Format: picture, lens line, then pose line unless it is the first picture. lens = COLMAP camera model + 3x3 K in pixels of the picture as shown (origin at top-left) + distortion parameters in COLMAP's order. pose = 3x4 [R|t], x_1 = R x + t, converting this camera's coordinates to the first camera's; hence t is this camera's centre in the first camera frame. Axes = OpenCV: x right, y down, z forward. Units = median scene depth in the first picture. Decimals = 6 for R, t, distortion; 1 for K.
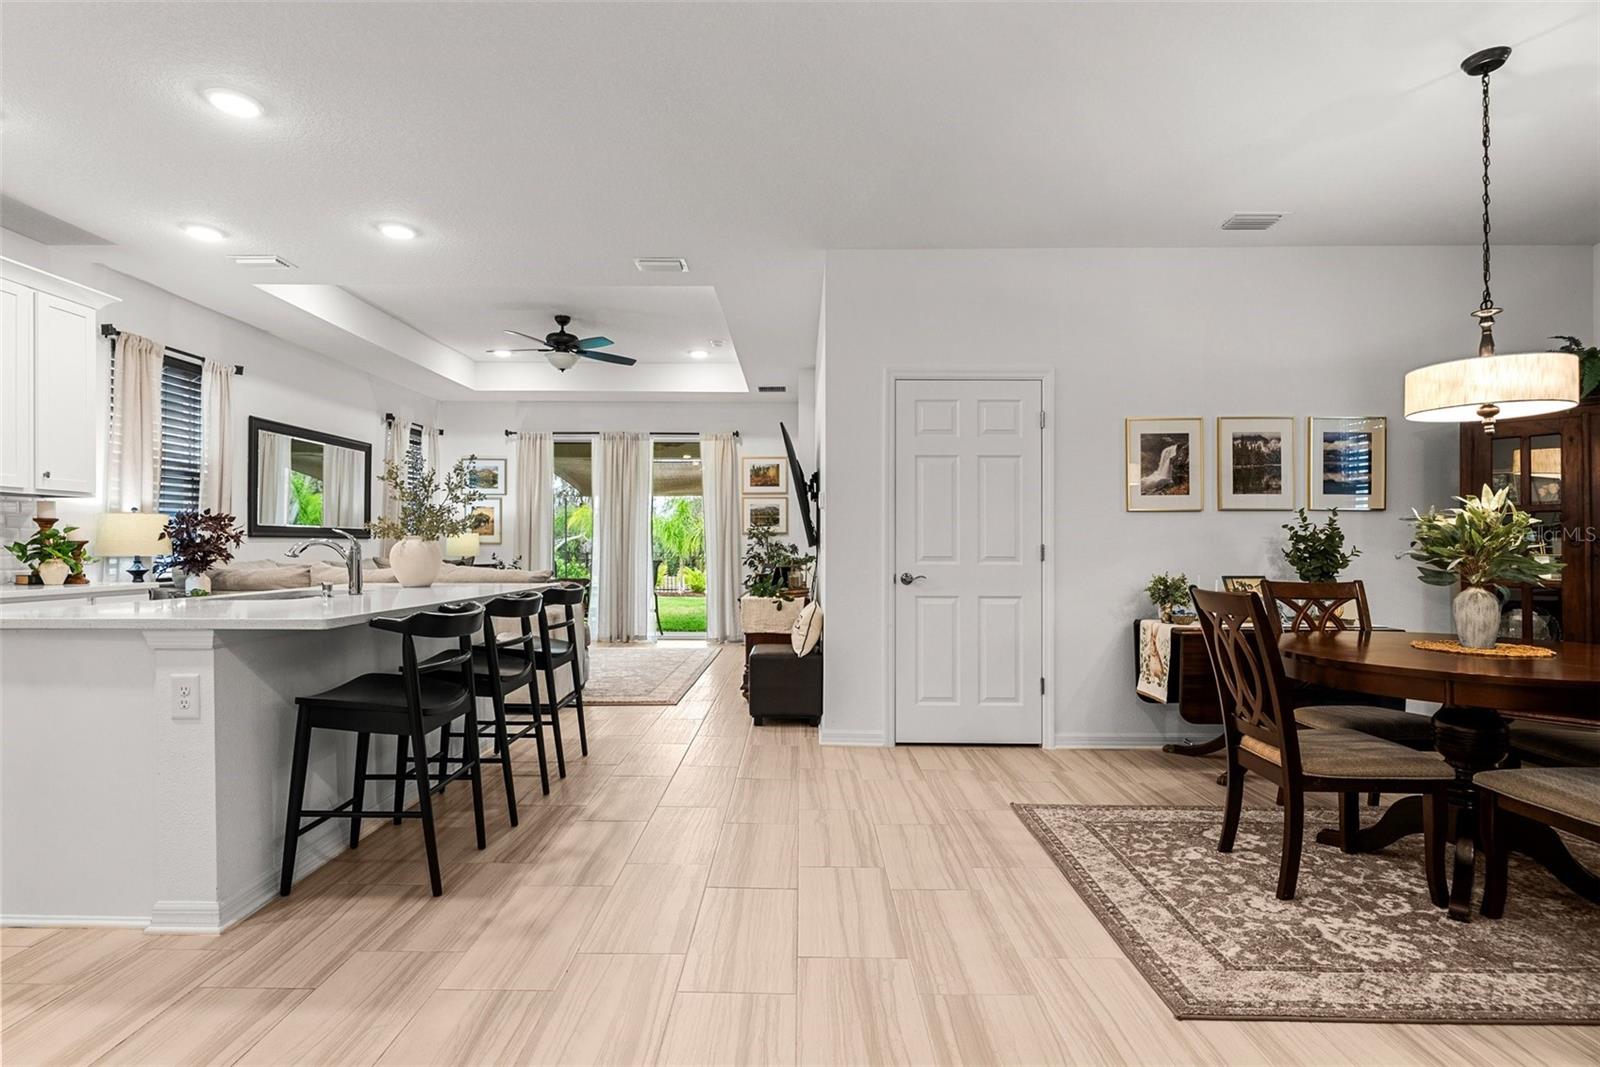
lens RADIAL K [[781.4, 0, 787.4], [0, 781.4, 540.1], [0, 0, 1]] dist [-0.000373, -0.000305]
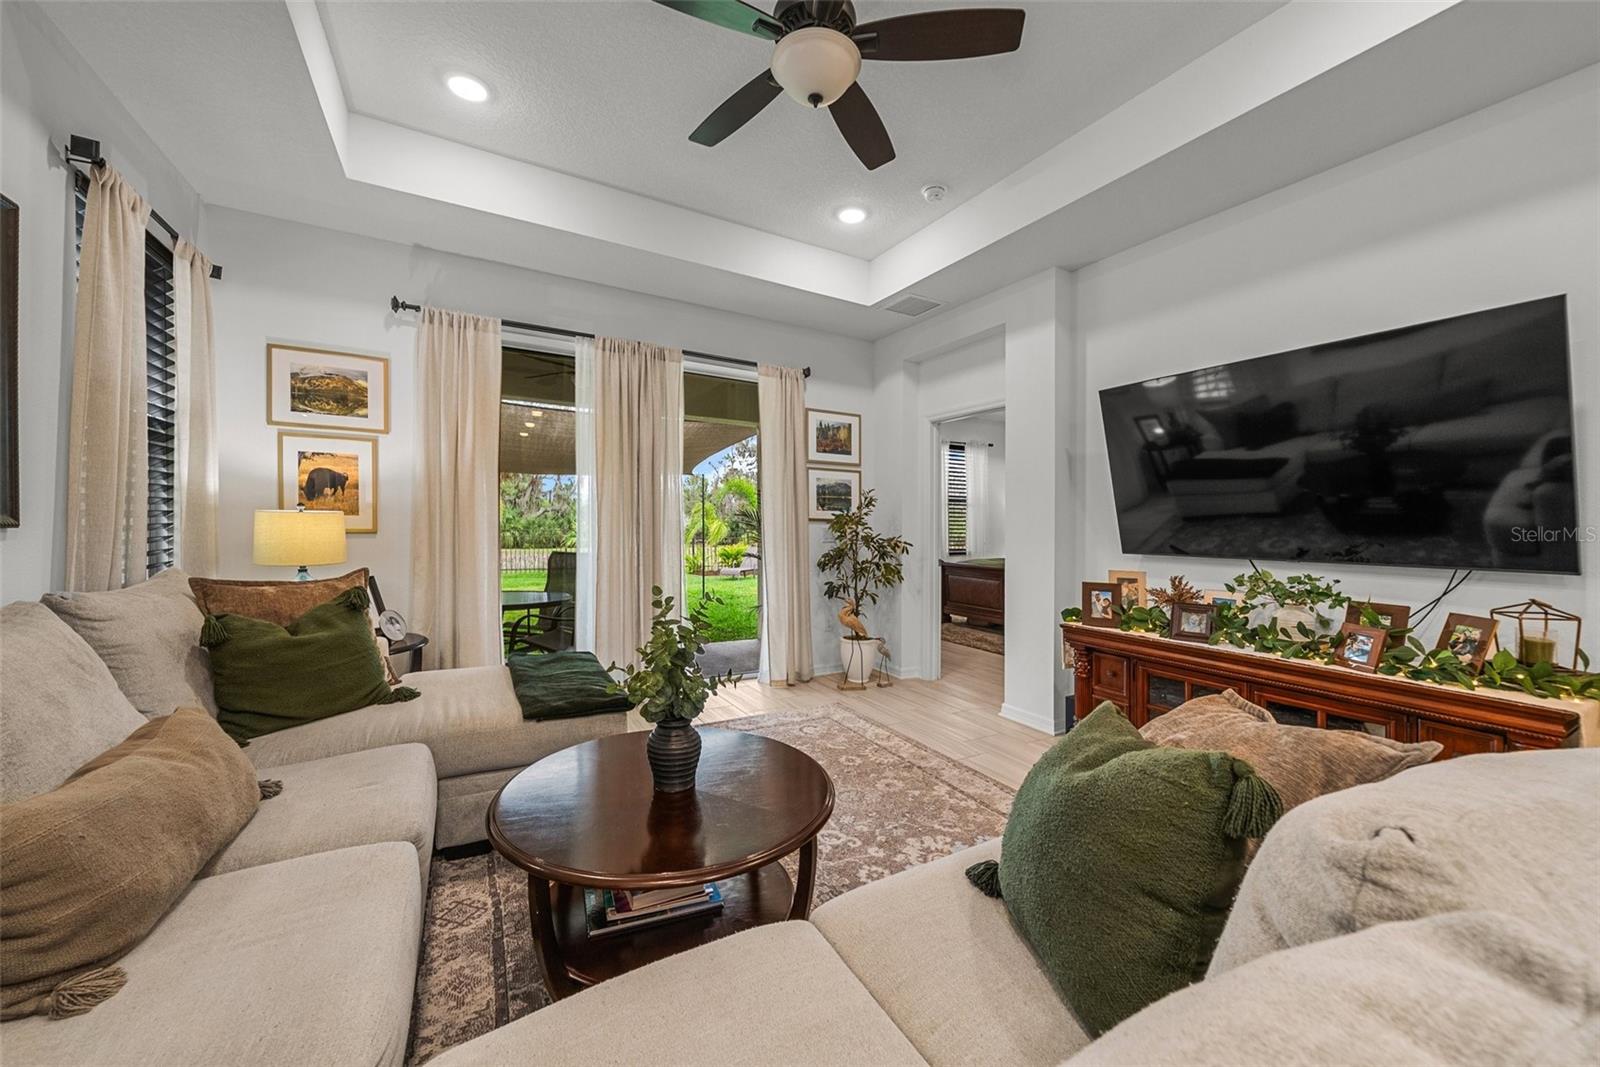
lens RADIAL K [[581.7, 0, 790.8], [0, 581.7, 549.3], [0, 0, 1]] dist [-0.004881, 0.000096]
pose [[0.867375, -0.007360, 0.497600, -0.696085], [-0.021491, 0.998404, 0.052230, -0.019277], [-0.497190, -0.055997, 0.865833, 1.191130]]
